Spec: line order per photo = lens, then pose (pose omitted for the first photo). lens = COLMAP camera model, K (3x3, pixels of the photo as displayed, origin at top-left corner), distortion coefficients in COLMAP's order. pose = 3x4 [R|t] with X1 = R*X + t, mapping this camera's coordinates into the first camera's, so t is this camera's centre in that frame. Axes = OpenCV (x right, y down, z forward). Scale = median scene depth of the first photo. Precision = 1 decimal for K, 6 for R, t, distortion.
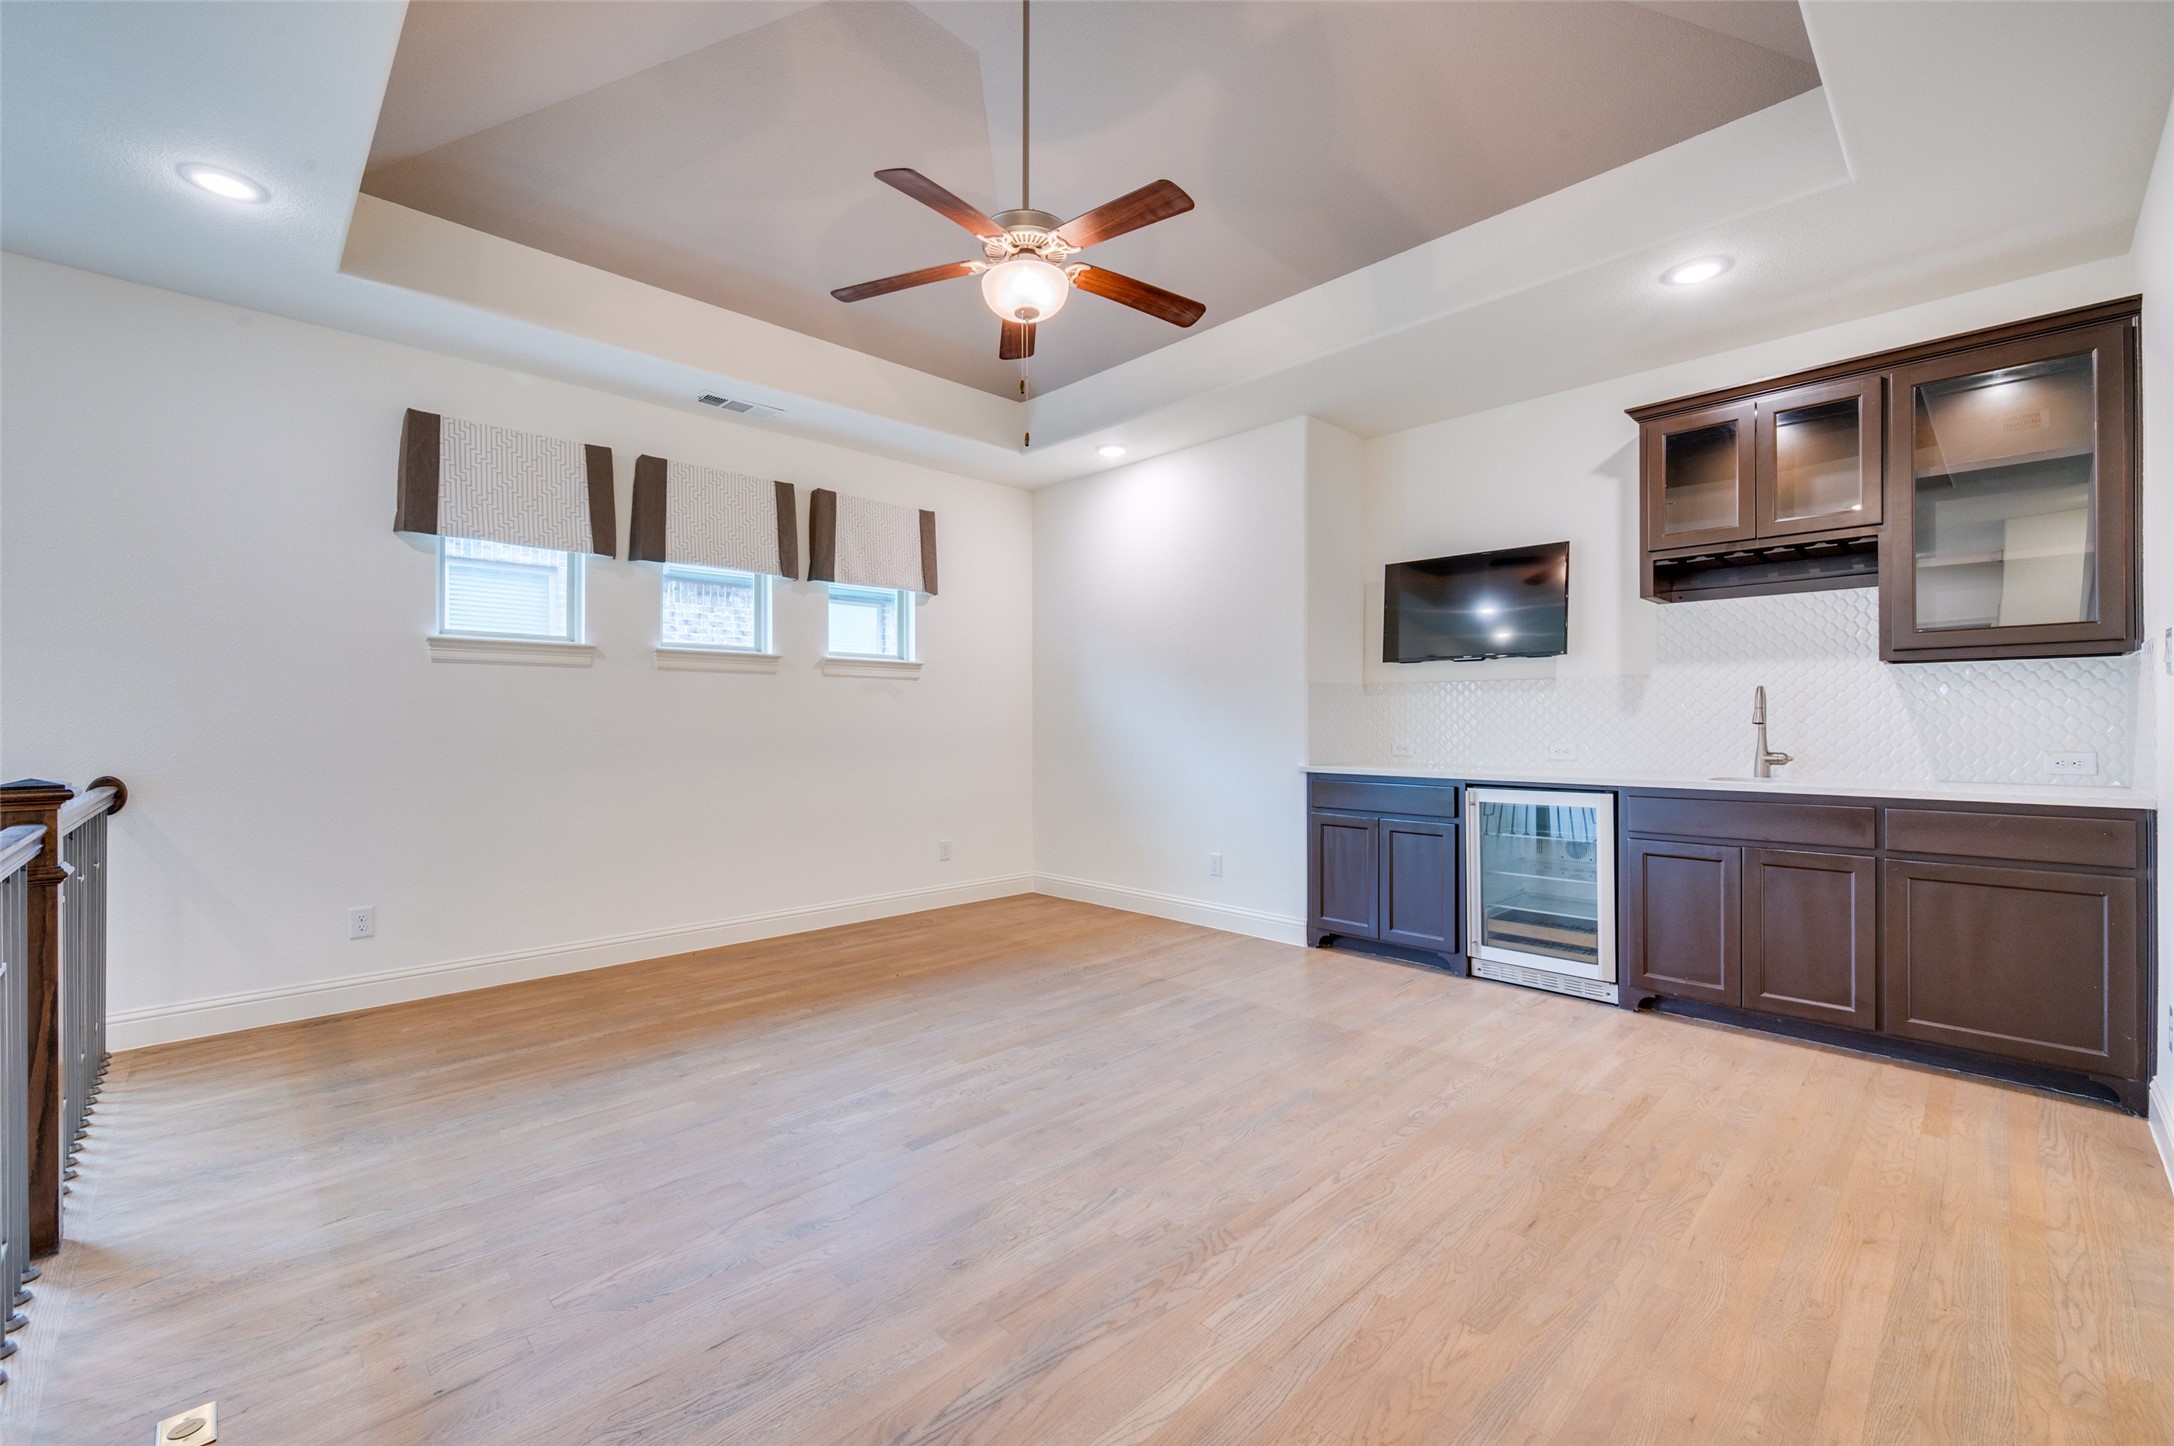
lens RADIAL K [[908.2, 0, 1092.1], [0, 908.2, 718.5], [0, 0, 1]] dist [-0.000907, -0.000038]
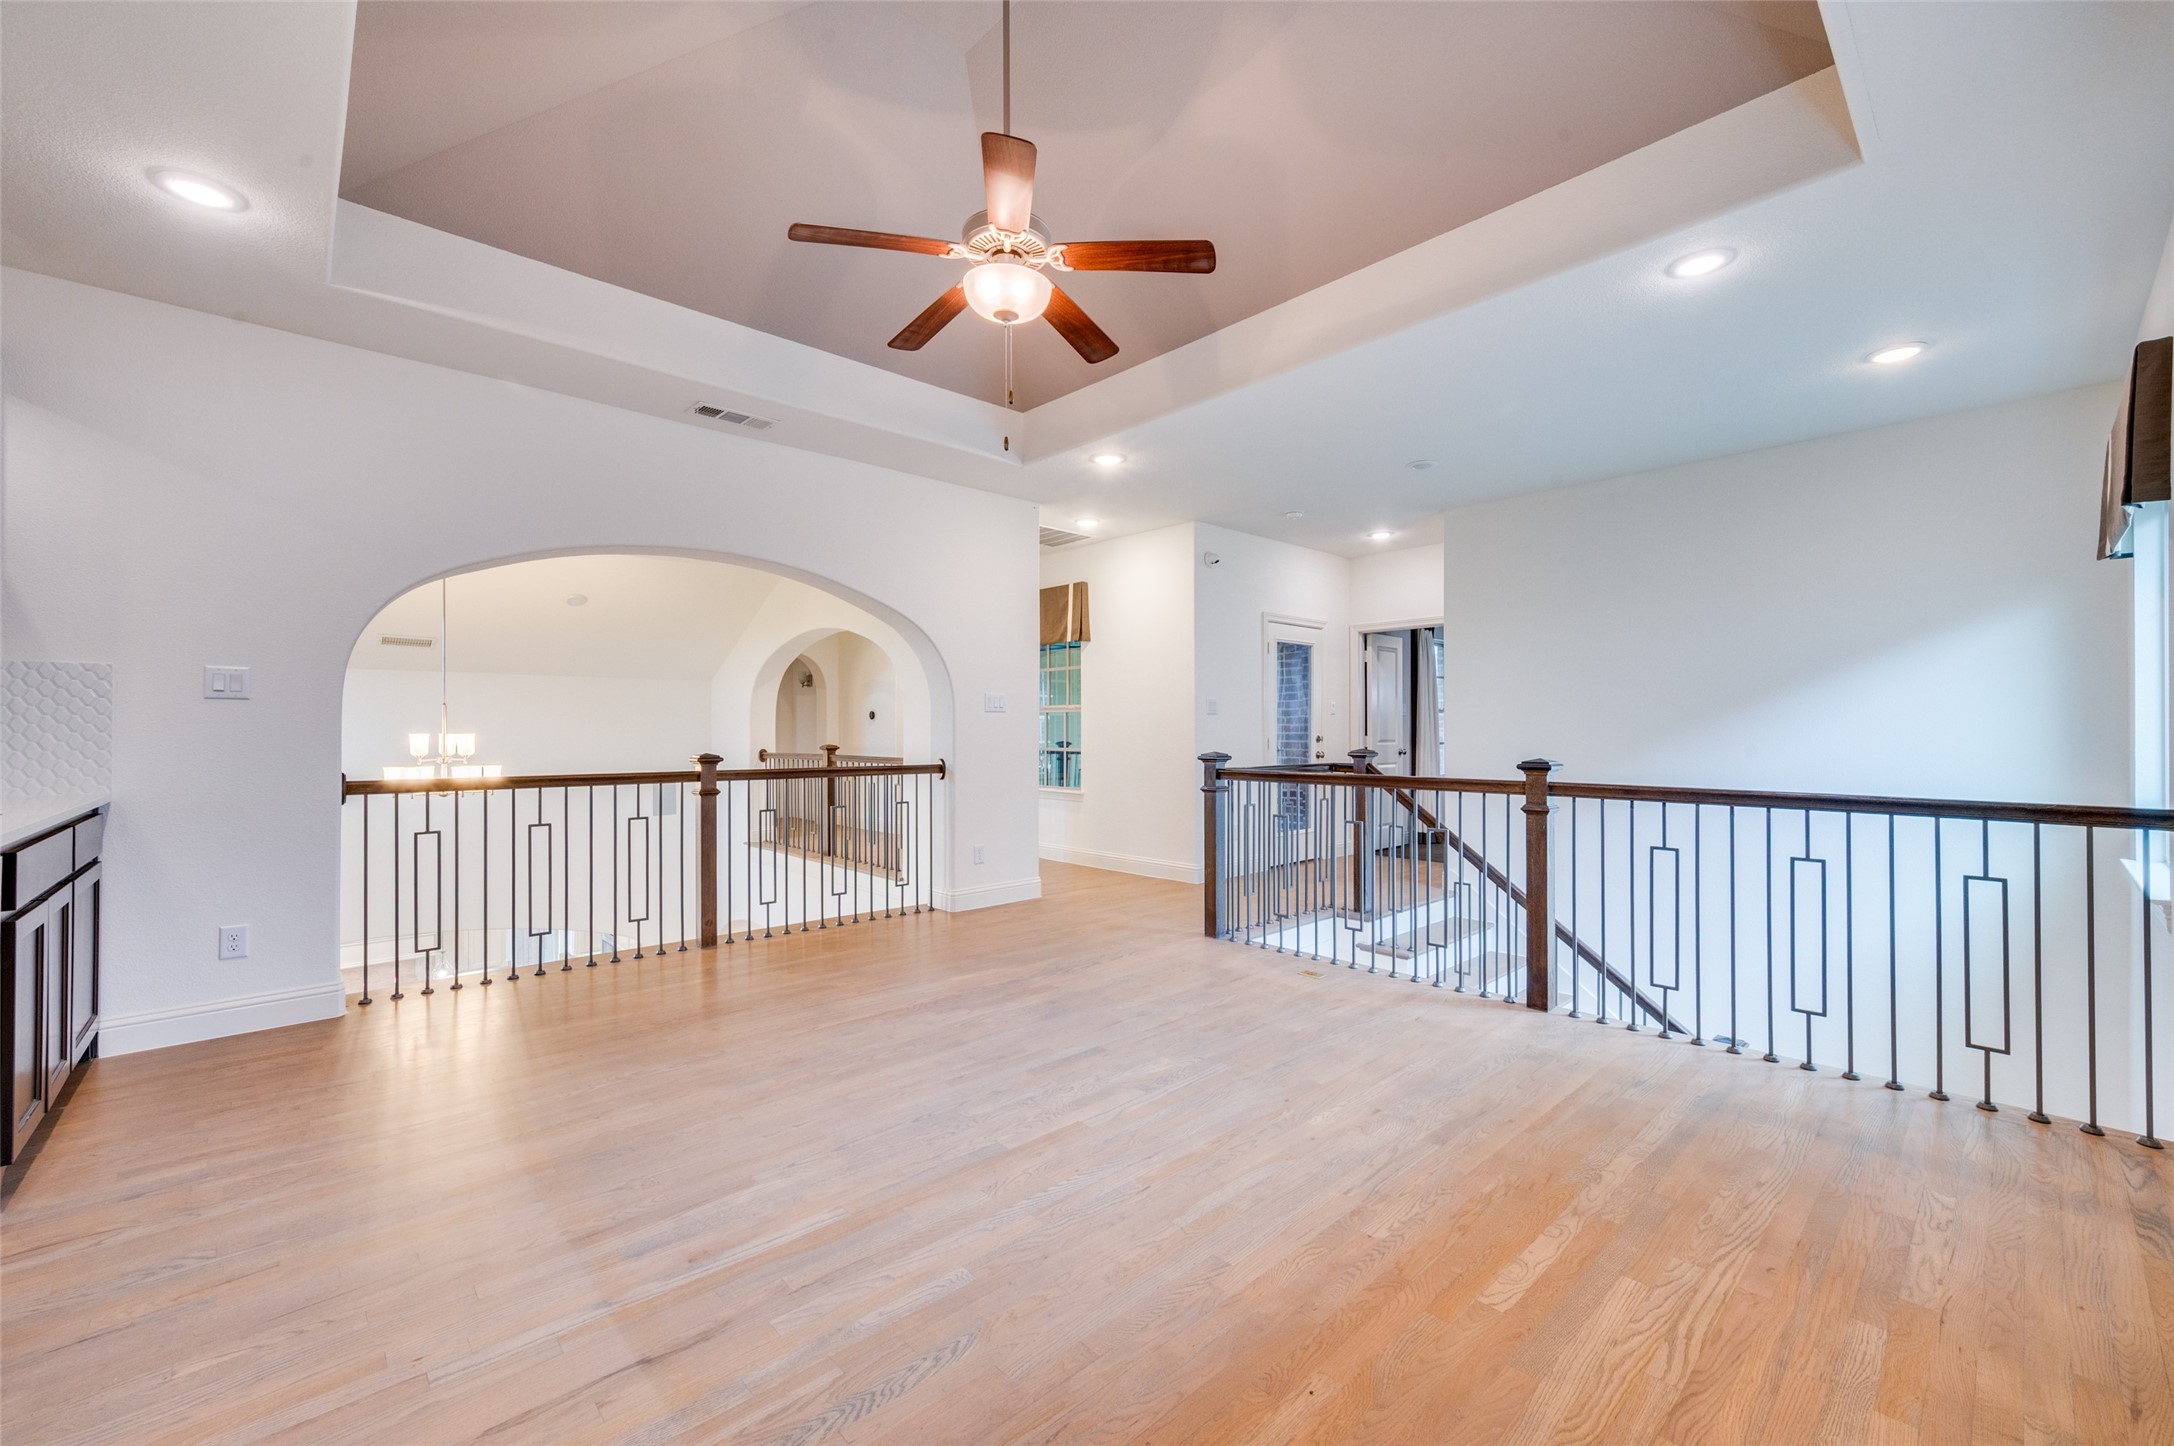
lens RADIAL K [[861.3, 0, 1083.8], [0, 861.3, 723.9], [0, 0, 1]] dist [0.000850, 0.000266]
pose [[-0.999433, 0.003682, 0.033462, -0.177770], [0.003306, 0.999931, -0.011271, 0.007802], [-0.033501, -0.011154, -0.999376, 1.839280]]
